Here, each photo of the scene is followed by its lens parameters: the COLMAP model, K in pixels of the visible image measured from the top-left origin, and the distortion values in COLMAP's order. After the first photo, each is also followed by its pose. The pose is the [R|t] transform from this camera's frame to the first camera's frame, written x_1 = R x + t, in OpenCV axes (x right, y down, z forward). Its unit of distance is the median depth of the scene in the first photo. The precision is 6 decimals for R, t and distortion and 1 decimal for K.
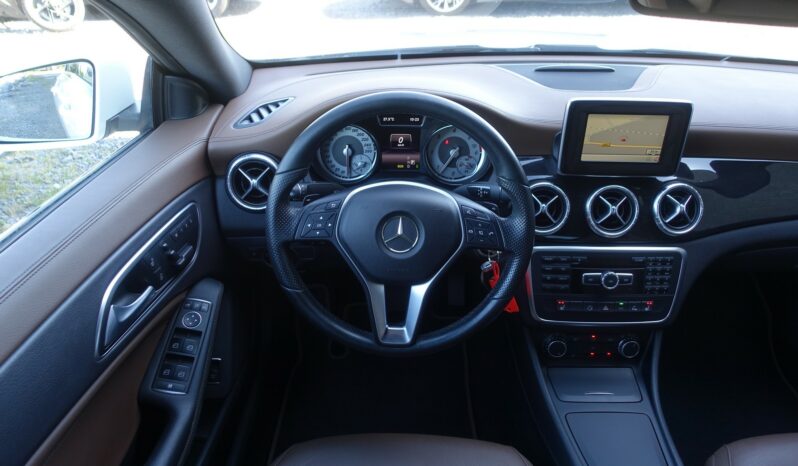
lens RADIAL K [[553.0, 0, 399.0], [0, 553.0, 233.0], [0, 0, 1]] dist [0.000124, 0.001230]
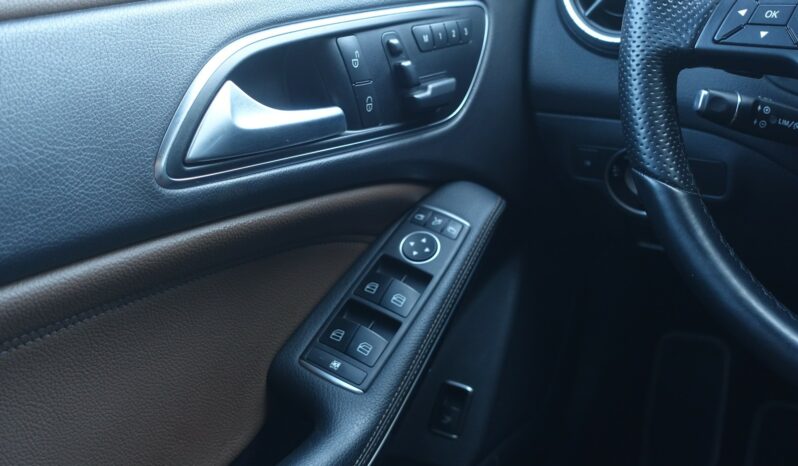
lens RADIAL K [[902.0, 0, 399.0], [0, 902.0, 233.0], [0, 0, 1]] dist [-0.010030, -0.002213]
pose [[0.858077, 0.169830, -0.484625, -0.036604], [-0.226063, 0.972291, -0.059542, 0.178707], [0.461085, 0.160648, 0.872693, 0.331711]]
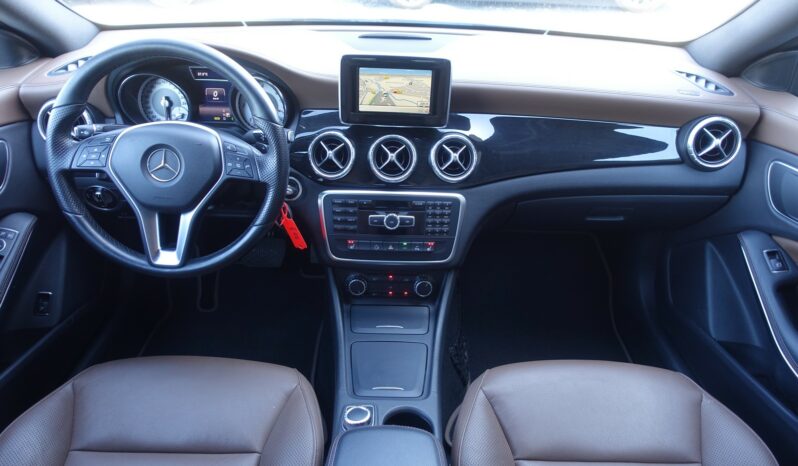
lens RADIAL K [[553.0, 0, 399.0], [0, 553.0, 233.0], [0, 0, 1]] dist [0.000124, 0.001230]
pose [[0.999762, 0.016469, 0.014341, 0.385012], [-0.016494, 0.999863, 0.001671, 0.107873], [-0.014311, -0.001907, 0.999896, -0.109628]]
